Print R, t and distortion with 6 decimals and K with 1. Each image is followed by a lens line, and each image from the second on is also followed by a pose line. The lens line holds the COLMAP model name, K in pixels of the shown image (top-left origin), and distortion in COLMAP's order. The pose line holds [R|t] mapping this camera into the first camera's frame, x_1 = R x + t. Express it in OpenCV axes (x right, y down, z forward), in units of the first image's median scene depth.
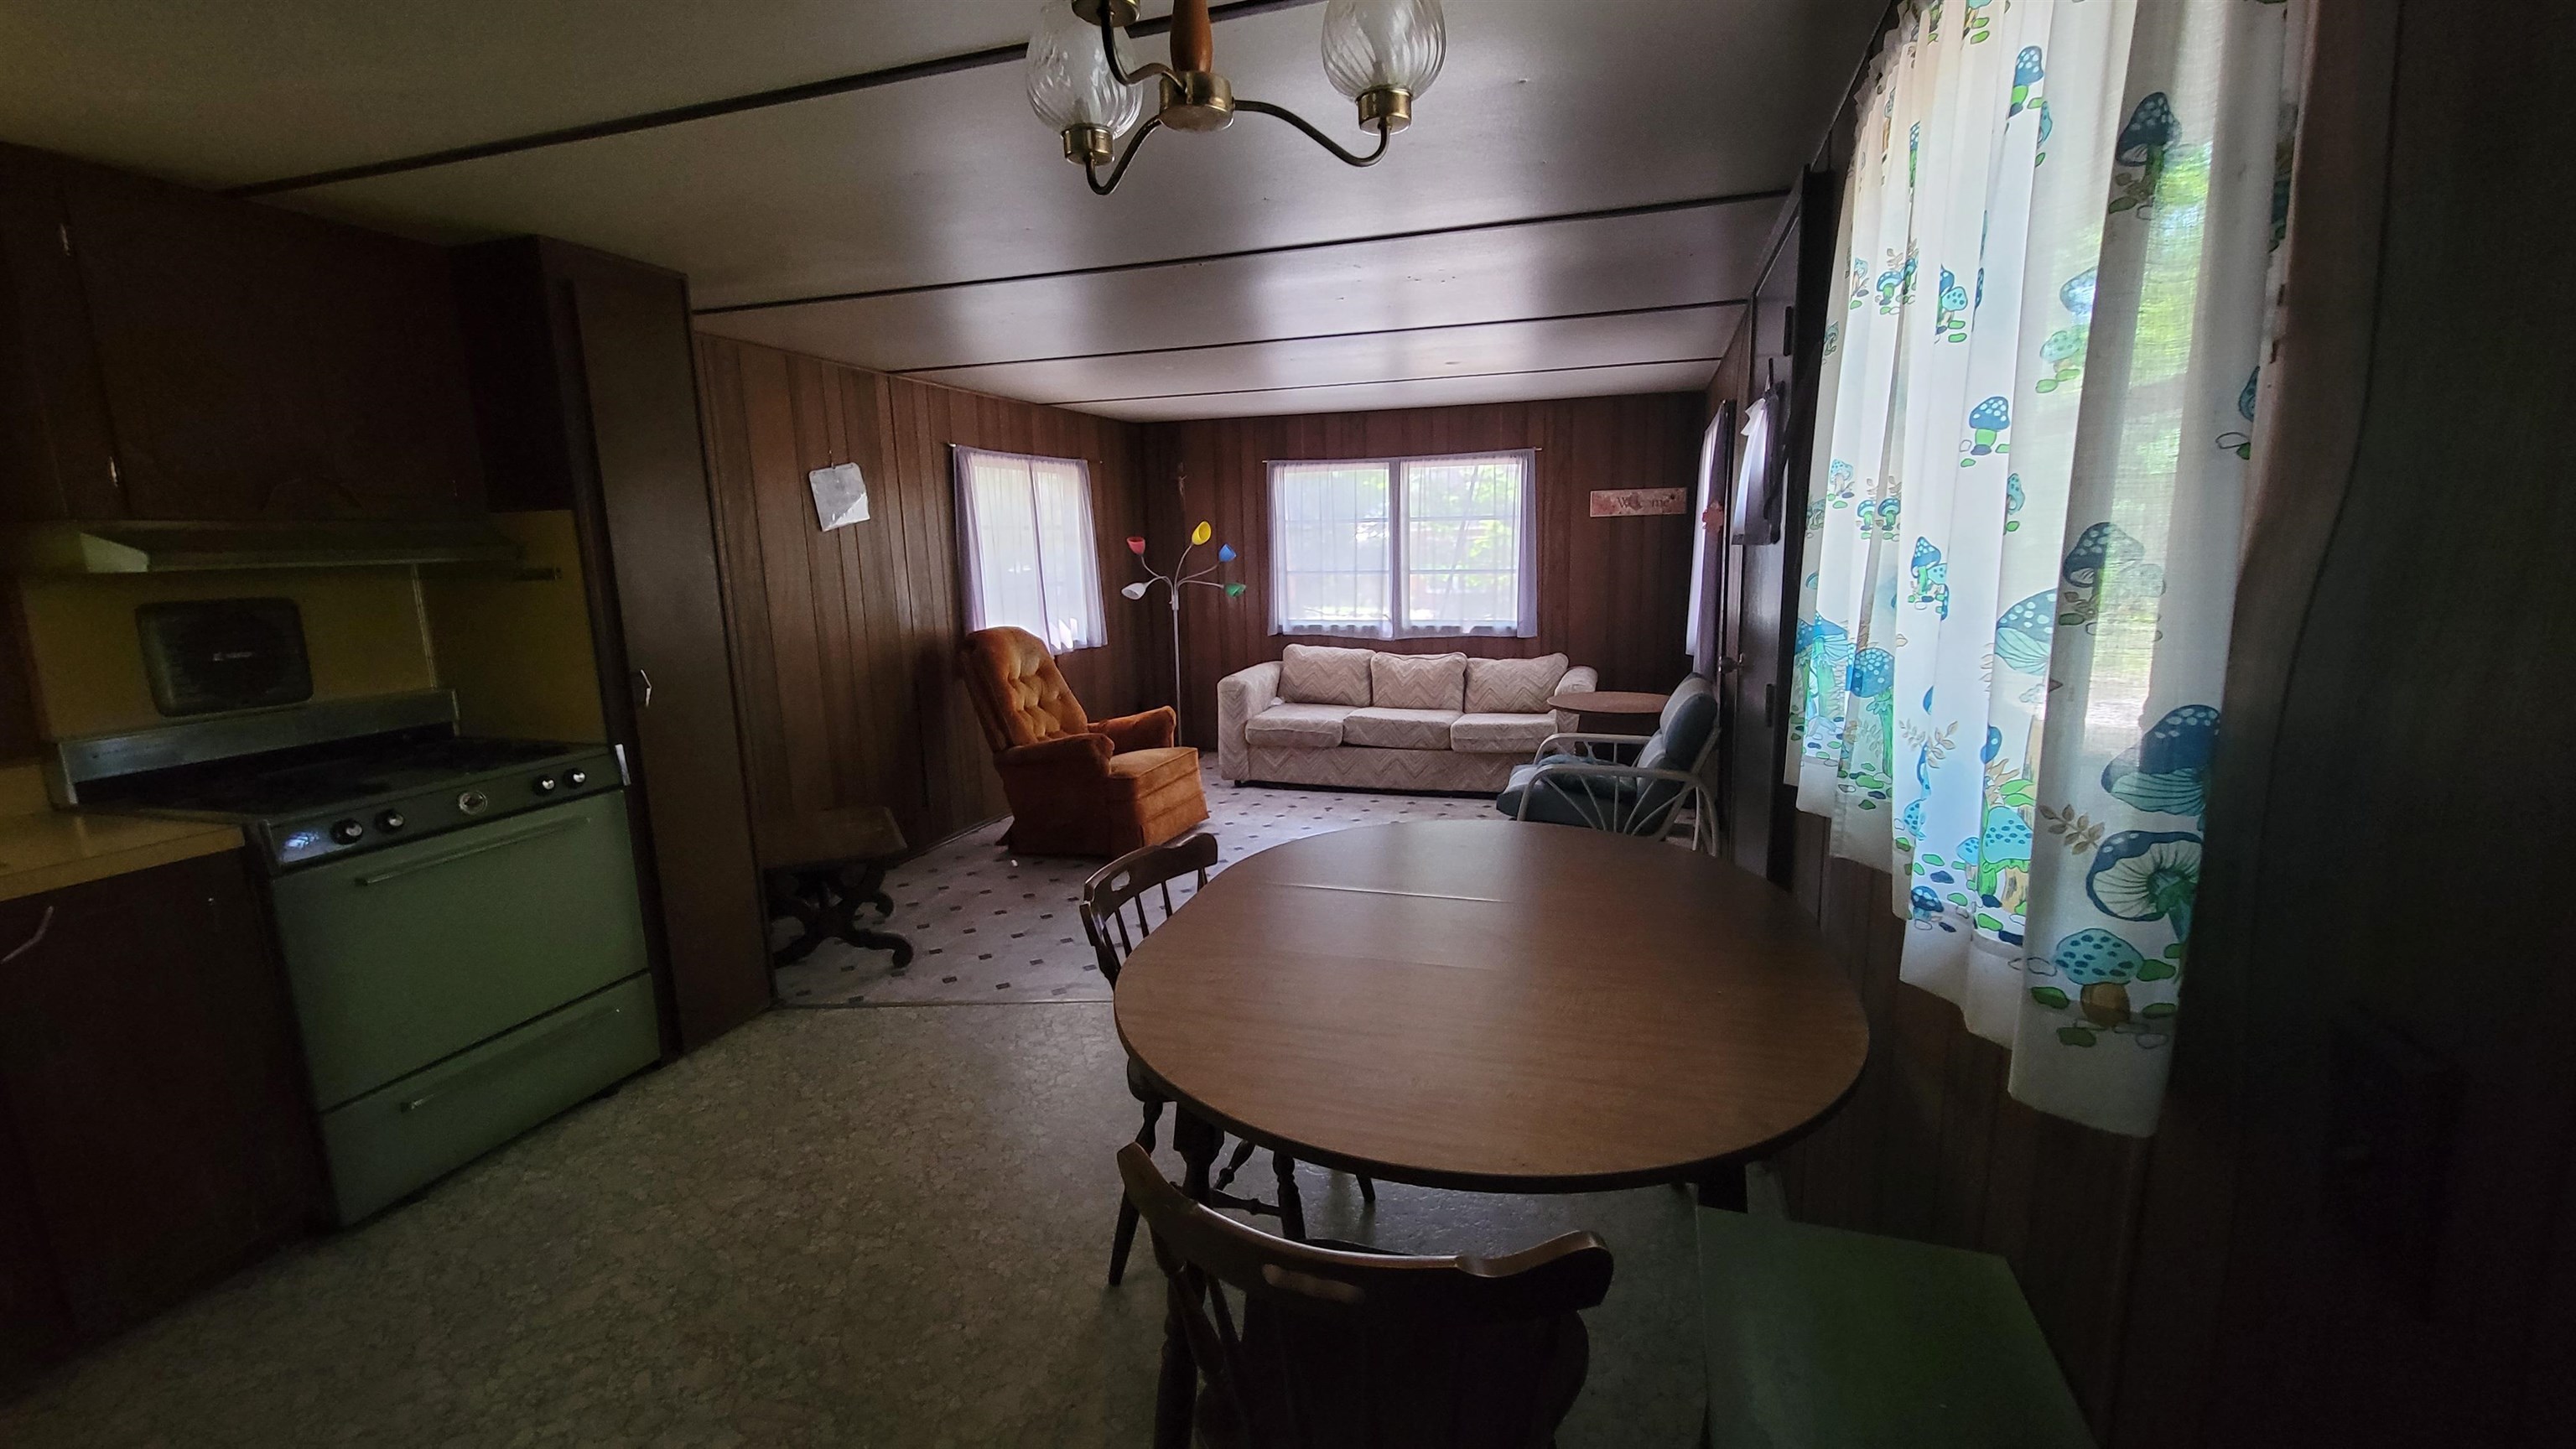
lens RADIAL K [[1068.7, 0, 1325.3], [0, 1068.7, 729.5], [0, 0, 1]] dist [-0.001471, -0.000117]
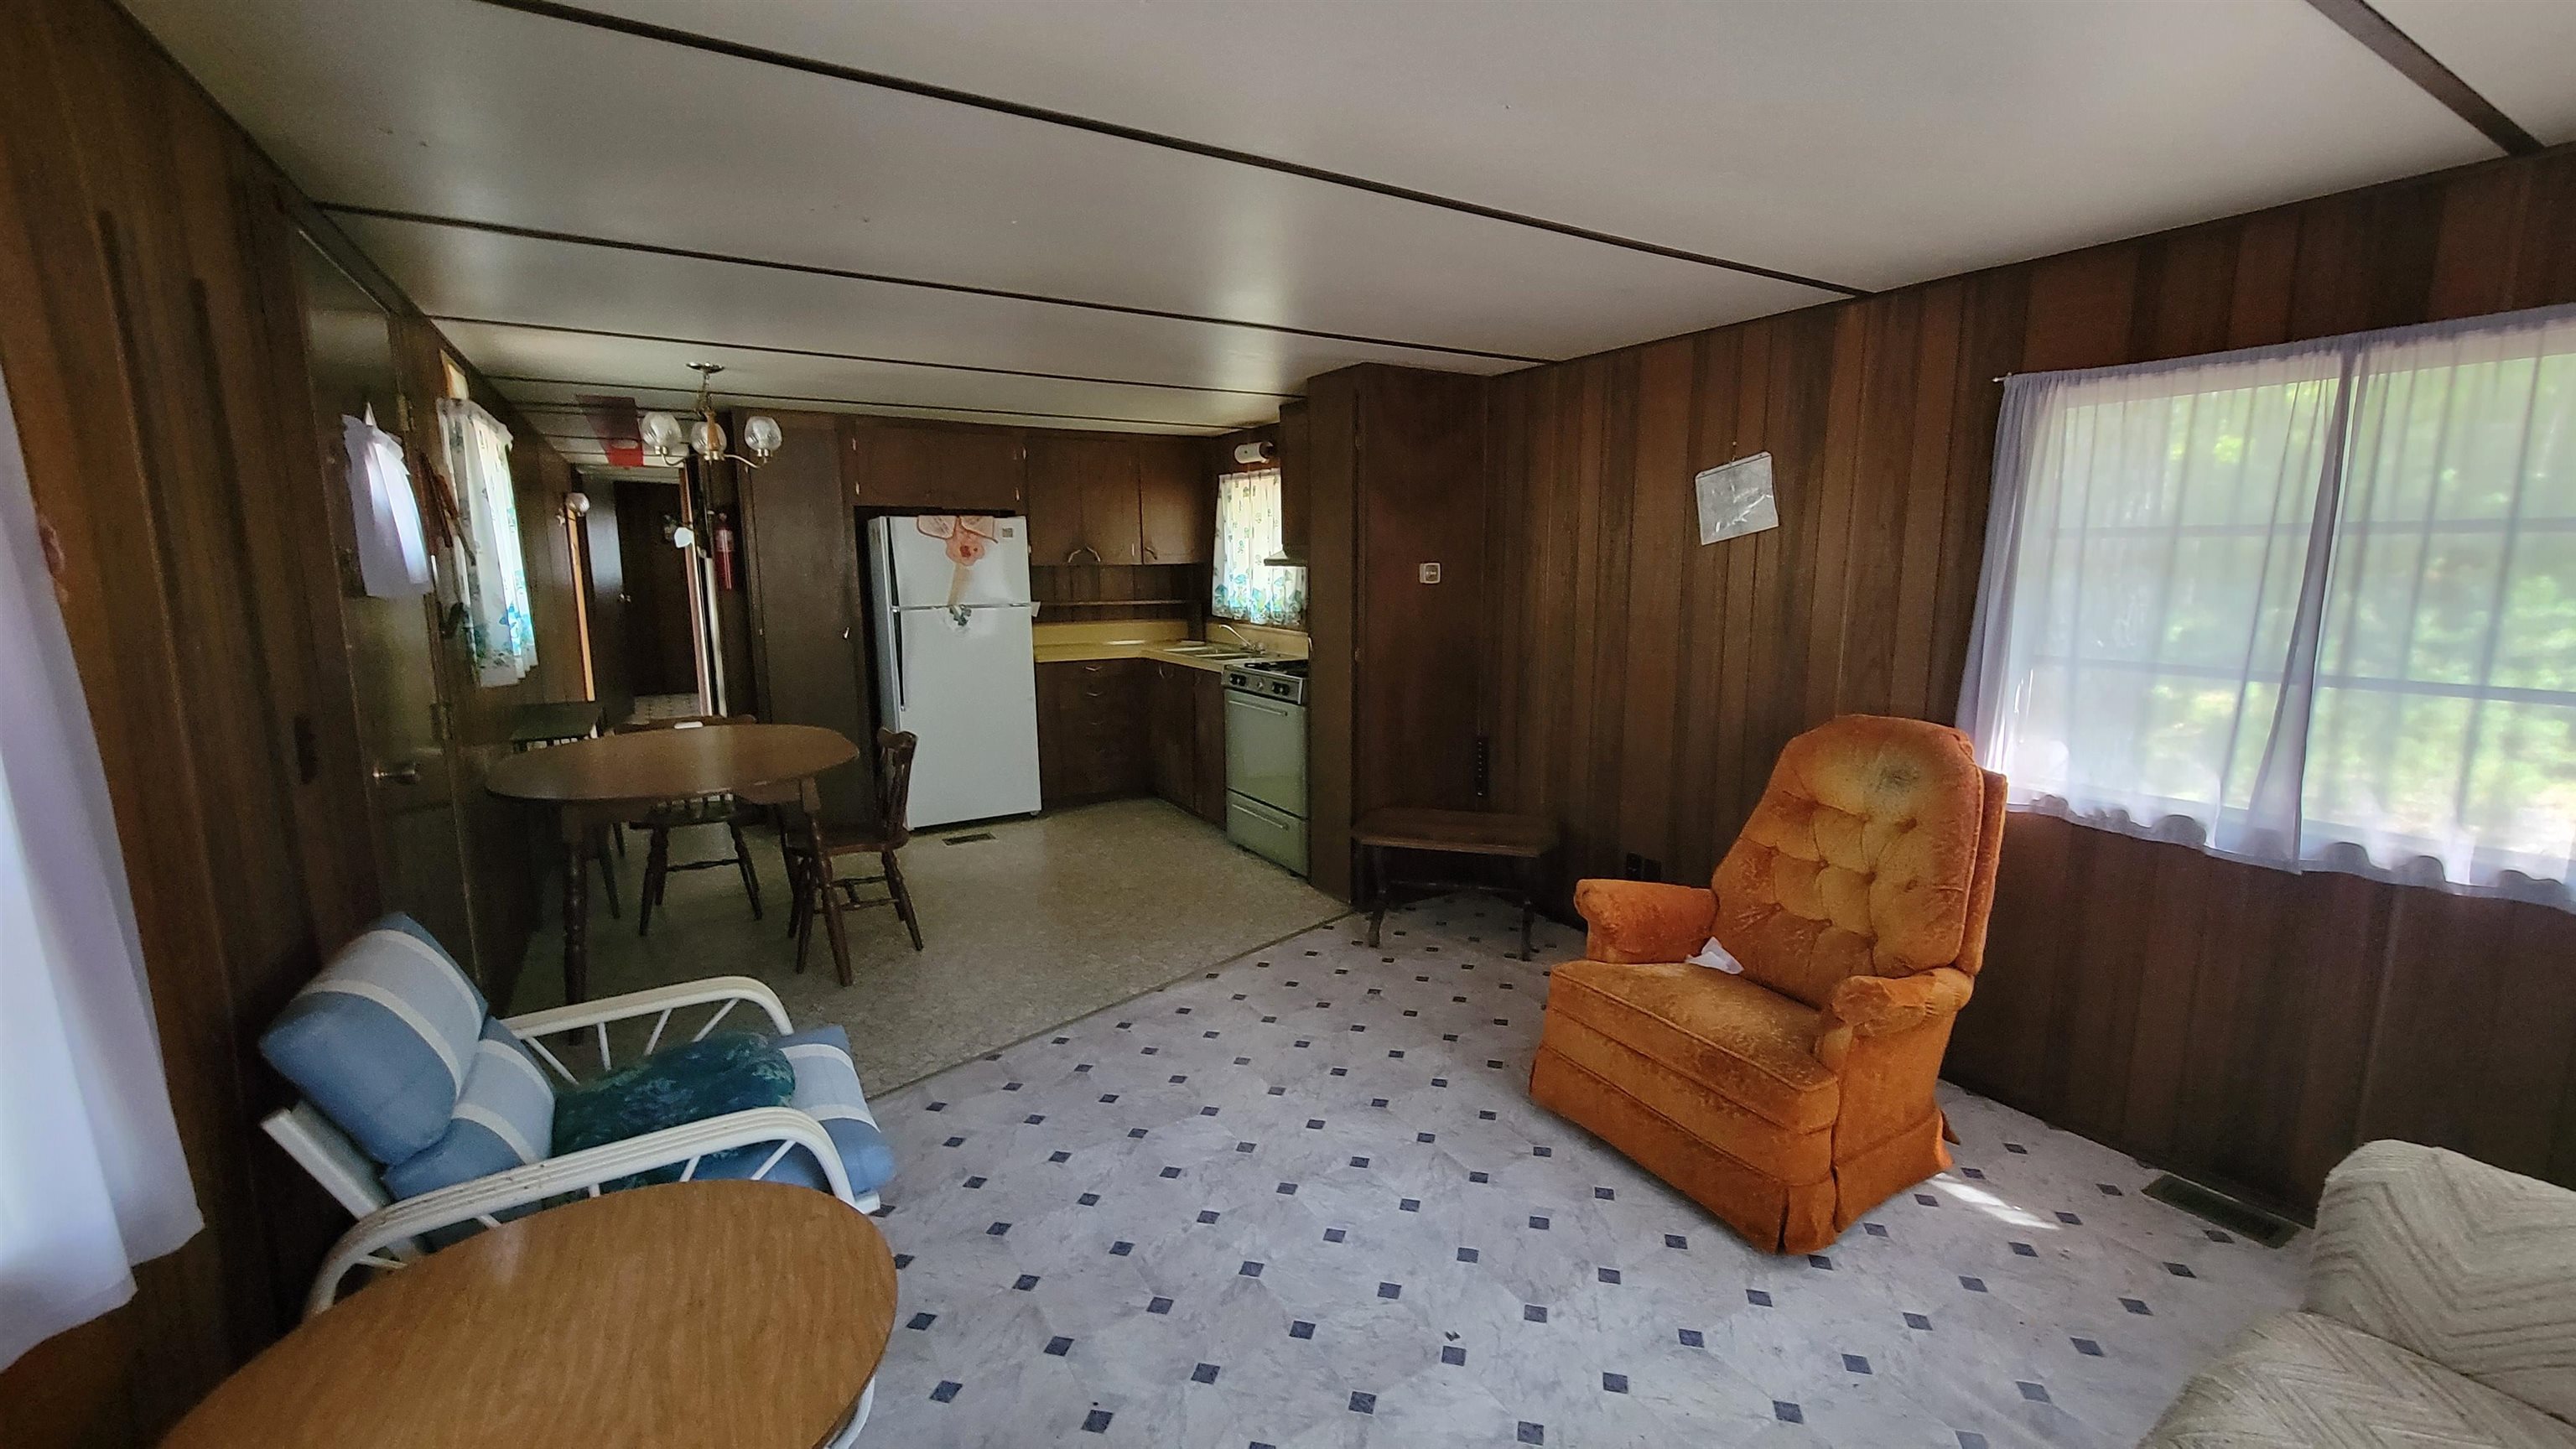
lens RADIAL K [[1068.7, 0, 1325.3], [0, 1068.7, 729.5], [0, 0, 1]] dist [-0.001471, -0.000117]
pose [[-0.670992, 0.144704, -0.727207, 0.385747], [-0.112888, 0.949400, 0.293080, -0.293278], [0.732820, 0.278747, -0.620705, 1.514808]]
